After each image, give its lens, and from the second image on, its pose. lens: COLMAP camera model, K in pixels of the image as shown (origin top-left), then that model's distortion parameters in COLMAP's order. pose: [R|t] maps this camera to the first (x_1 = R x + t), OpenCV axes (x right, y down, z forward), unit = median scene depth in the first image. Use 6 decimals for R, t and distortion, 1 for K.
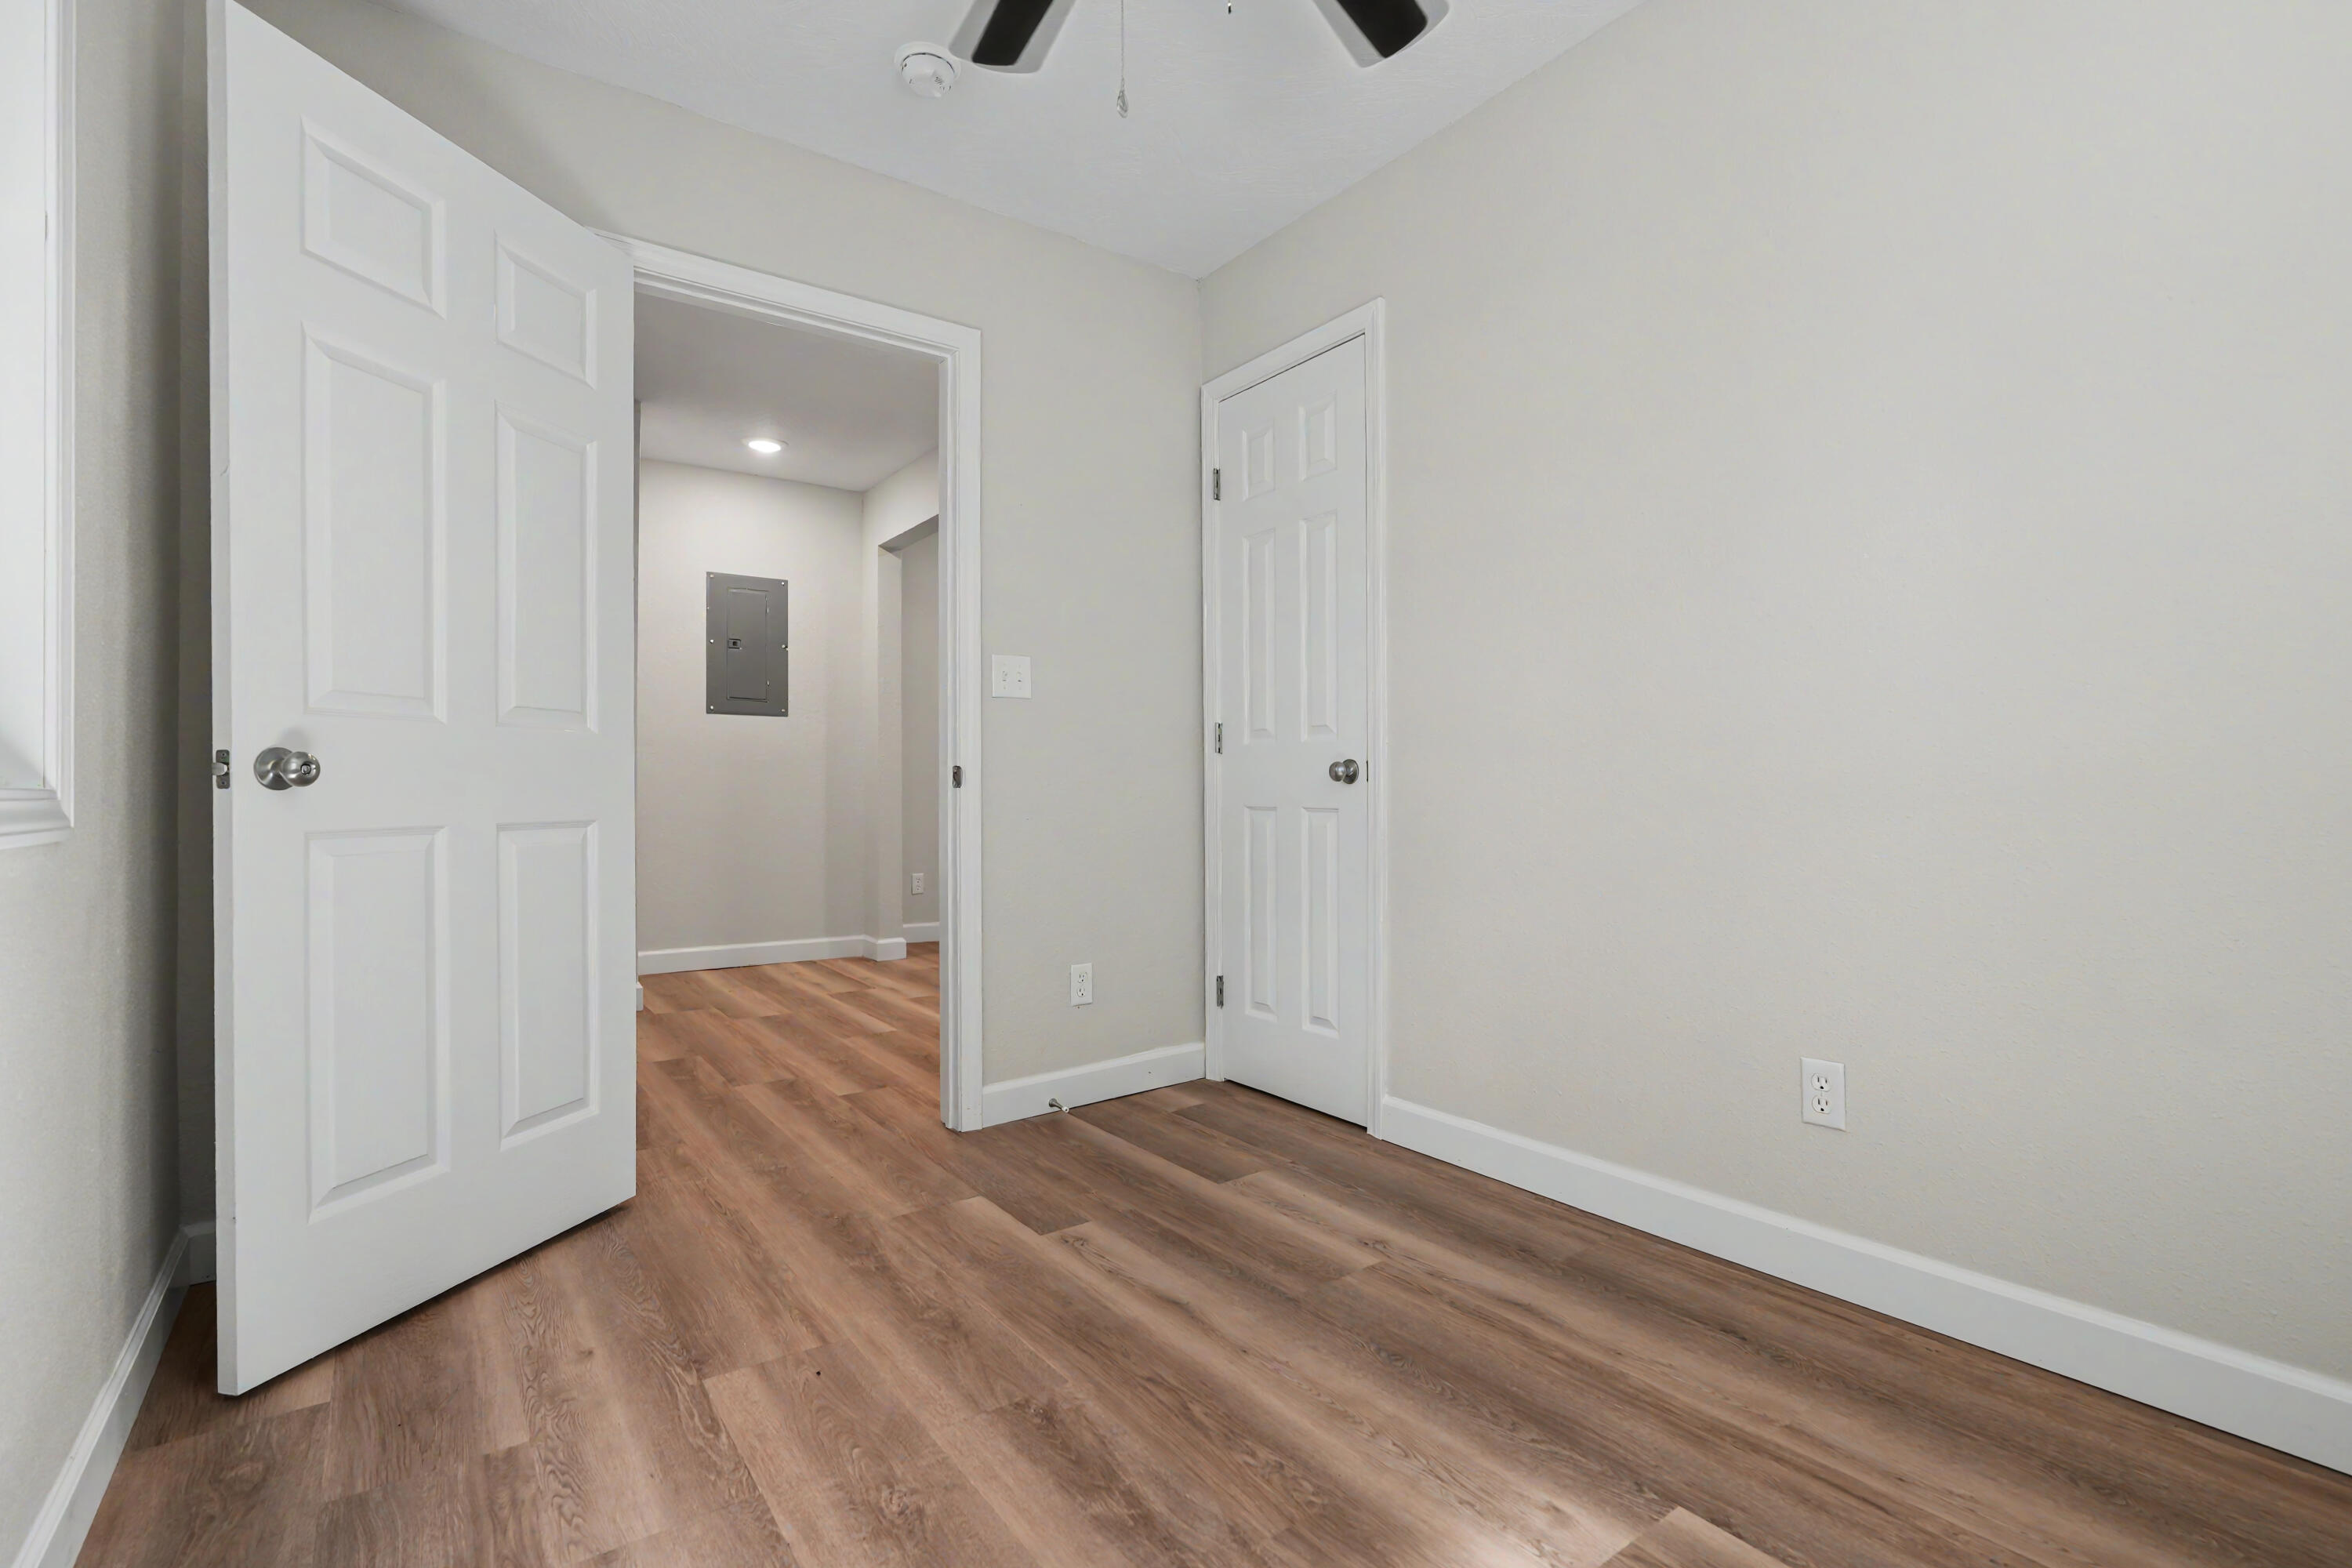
lens RADIAL K [[1076.9, 0, 1173.5], [0, 1076.9, 805.0], [0, 0, 1]] dist [-0.021913, 0.009473]
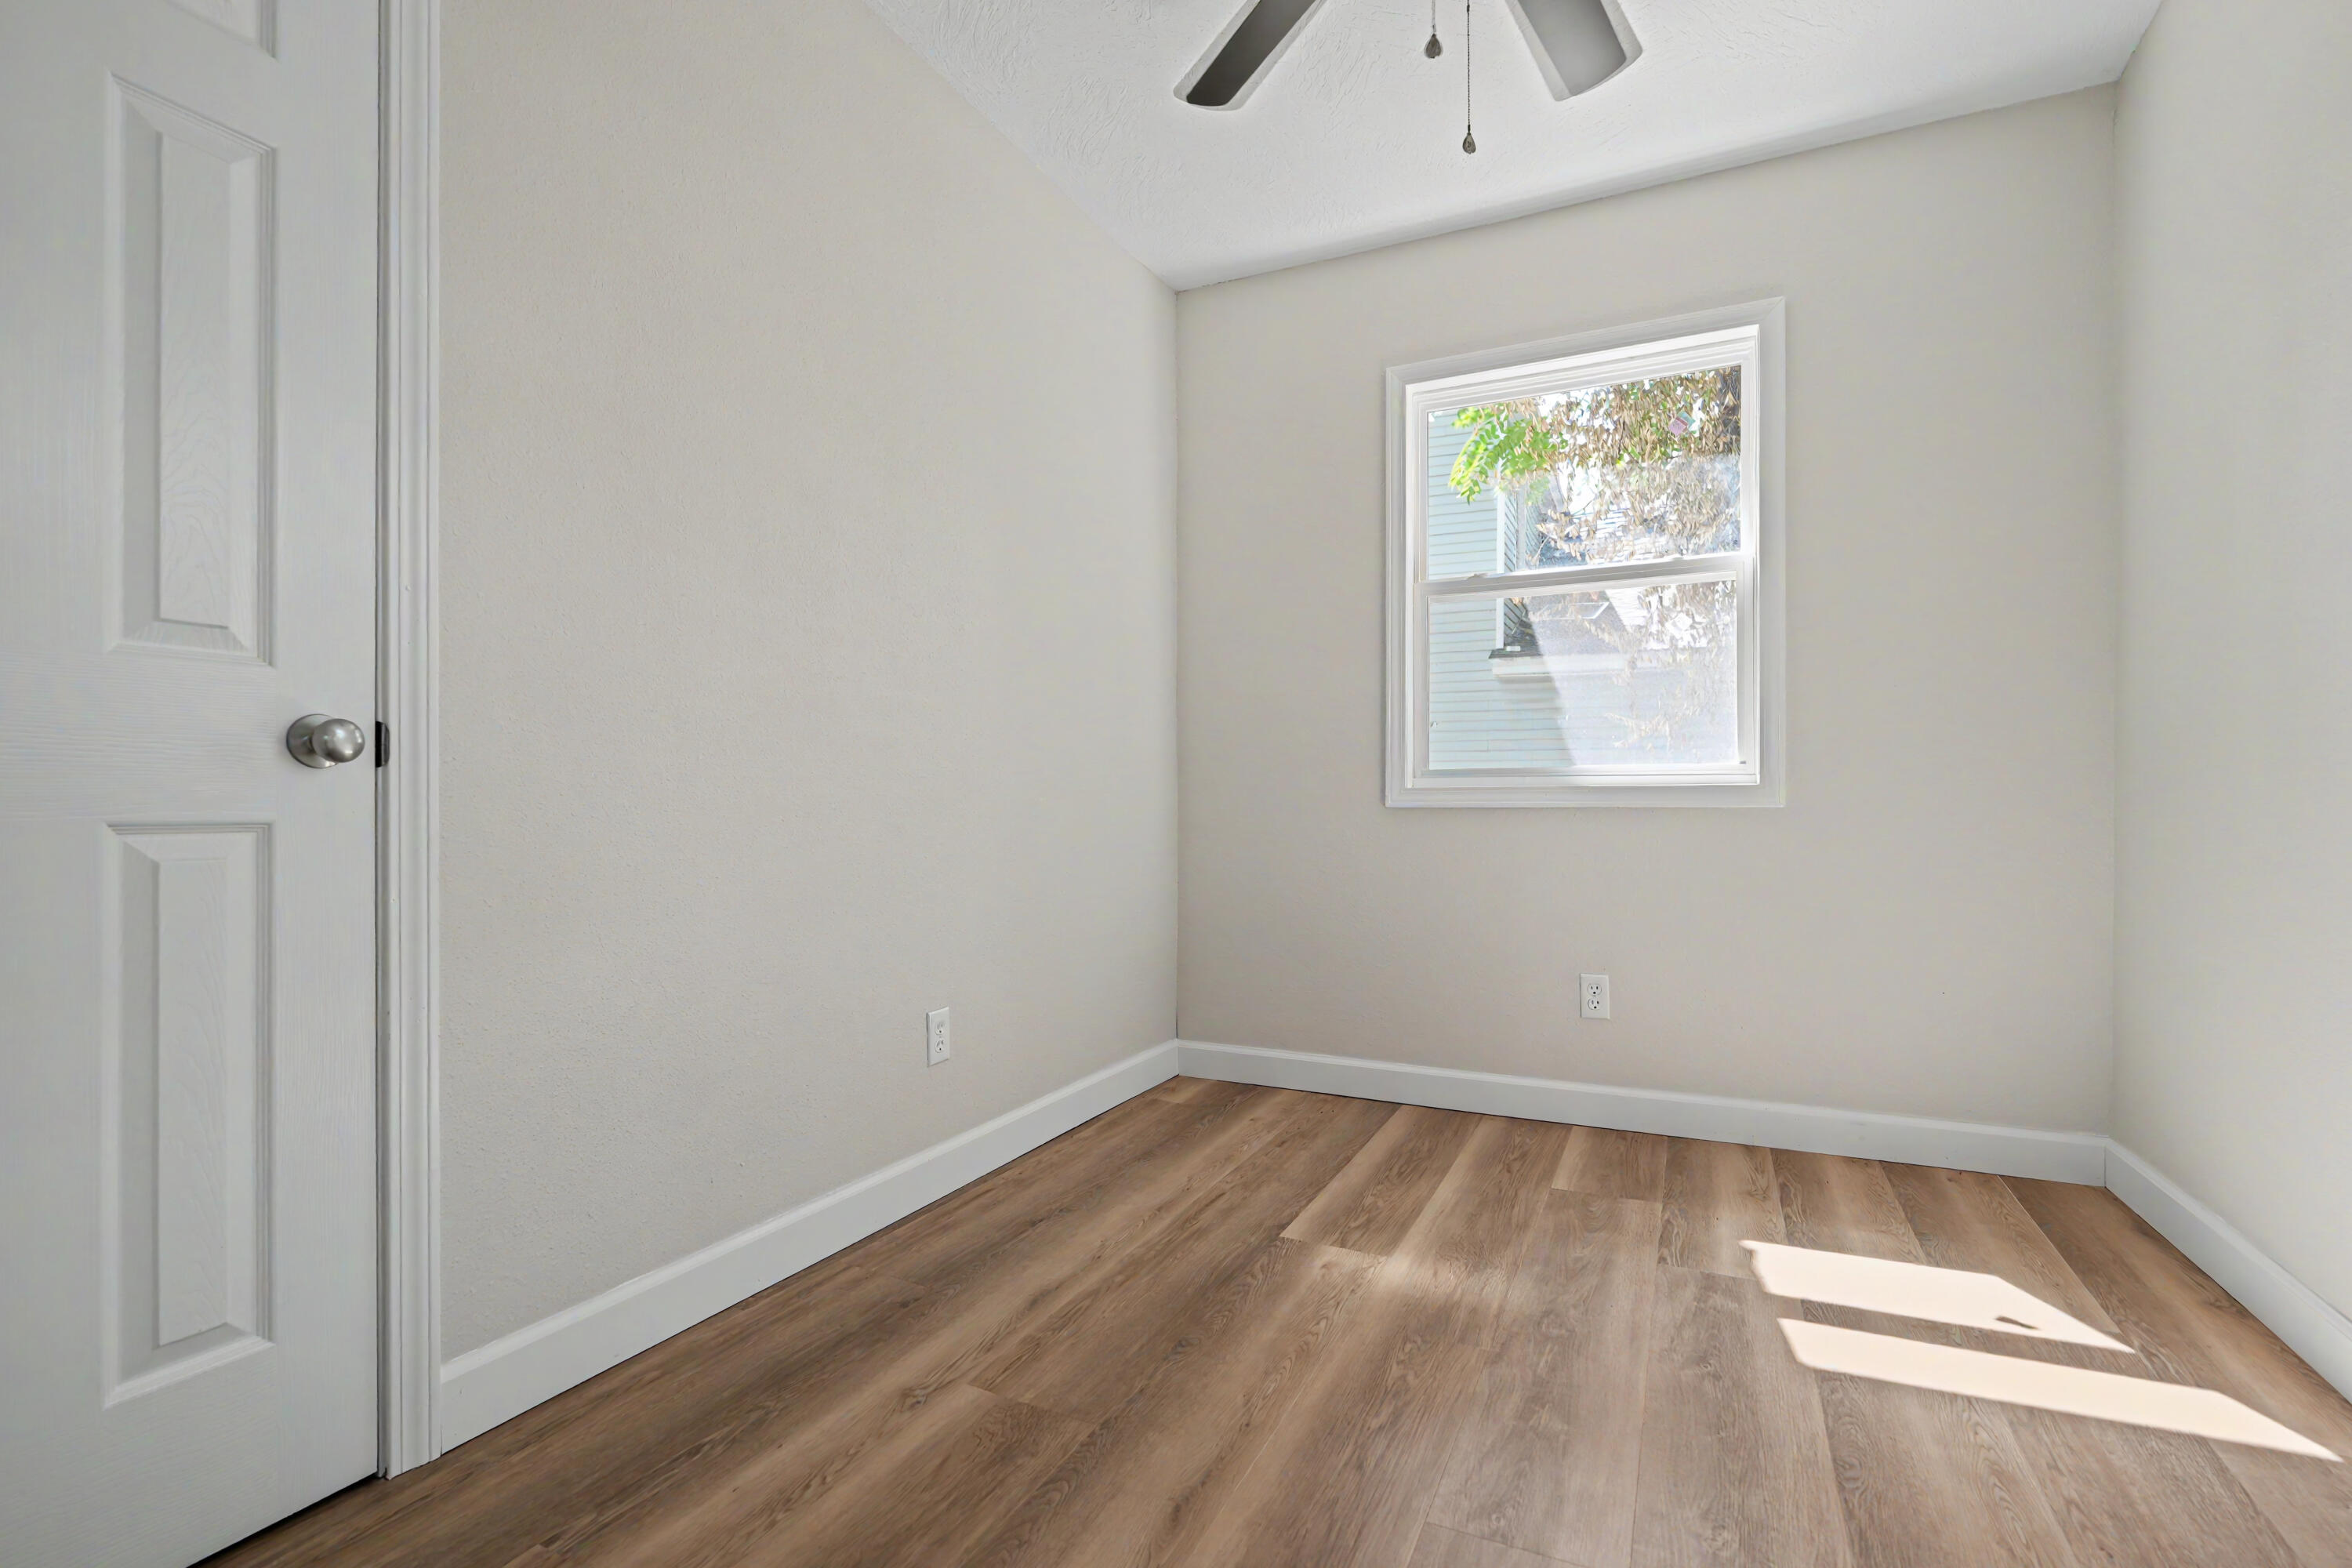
lens RADIAL K [[1076.9, 0, 1173.5], [0, 1076.9, 805.0], [0, 0, 1]] dist [-0.021913, 0.009473]
pose [[-0.470302, 0.005157, 0.882491, -0.713977], [0.016794, 0.999854, 0.003107, 0.002496], [-0.882346, 0.016282, -0.470320, 1.536789]]
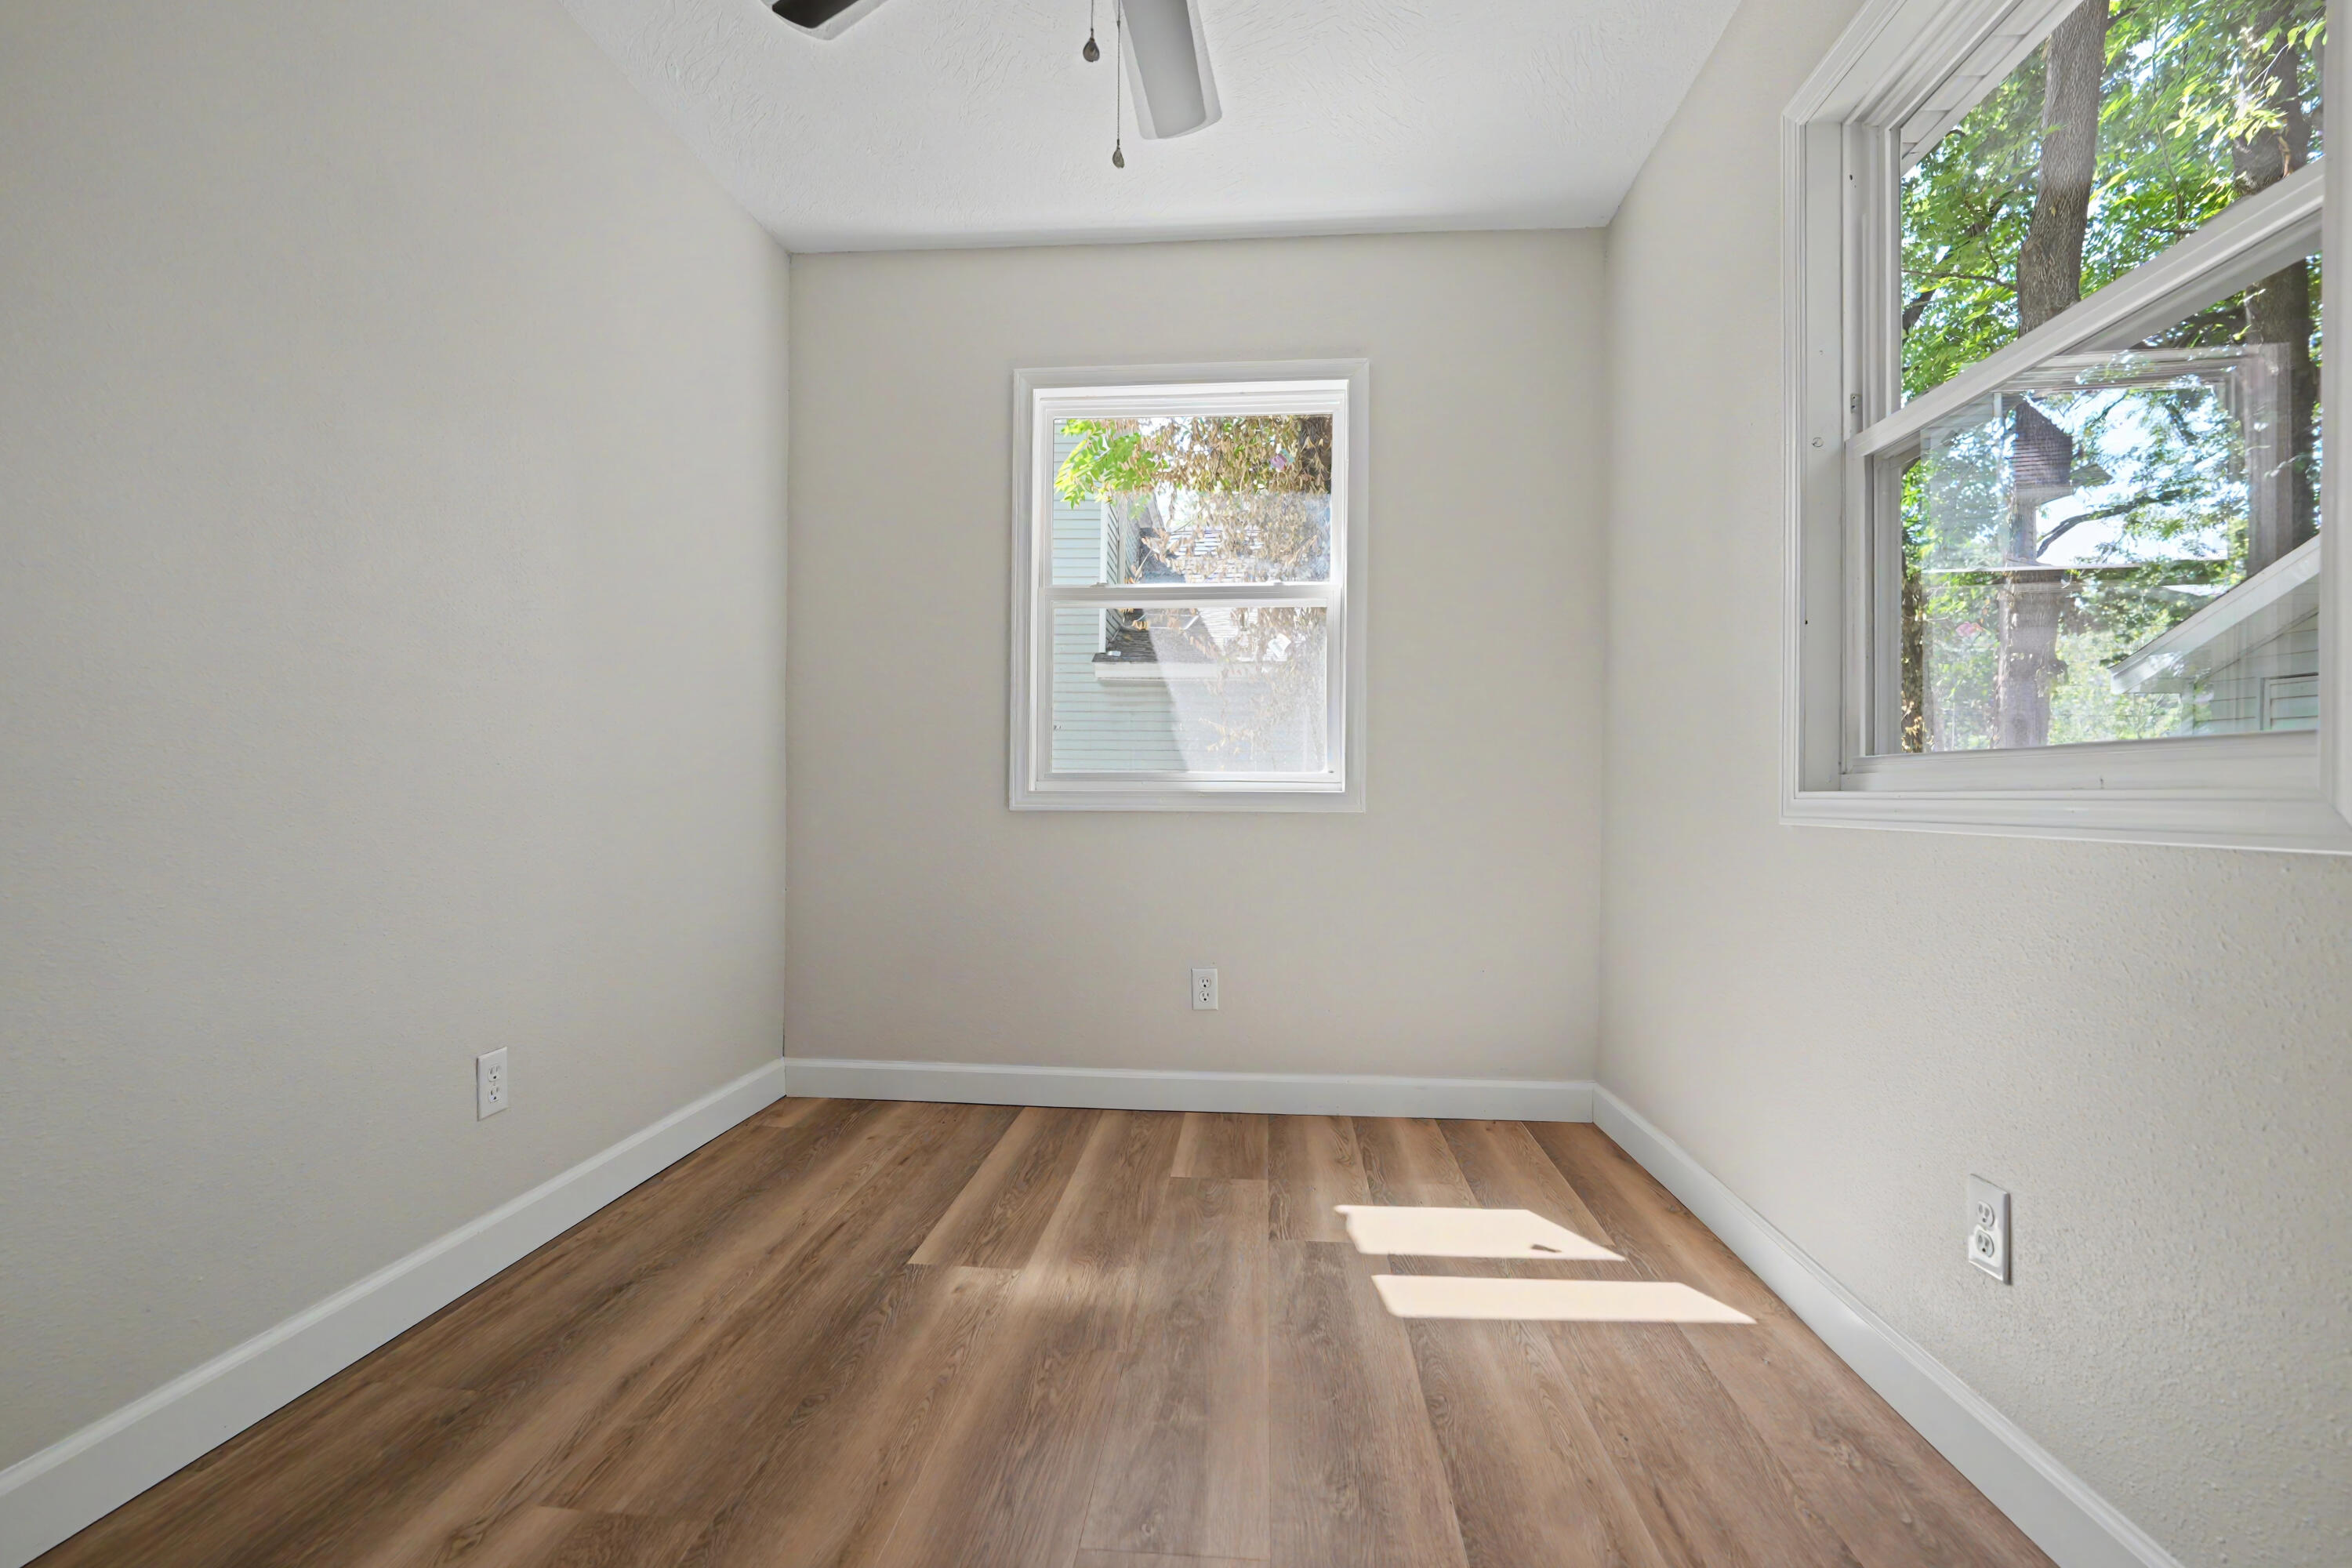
lens RADIAL K [[1061.9, 0, 1176.2], [0, 1061.9, 801.8], [0, 0, 1]] dist [-0.019626, 0.008461]
pose [[-0.758834, -0.001300, 0.651283, -0.653978], [0.007449, 0.999915, 0.010675, -0.012986], [-0.651242, 0.012952, -0.758760, 1.538171]]
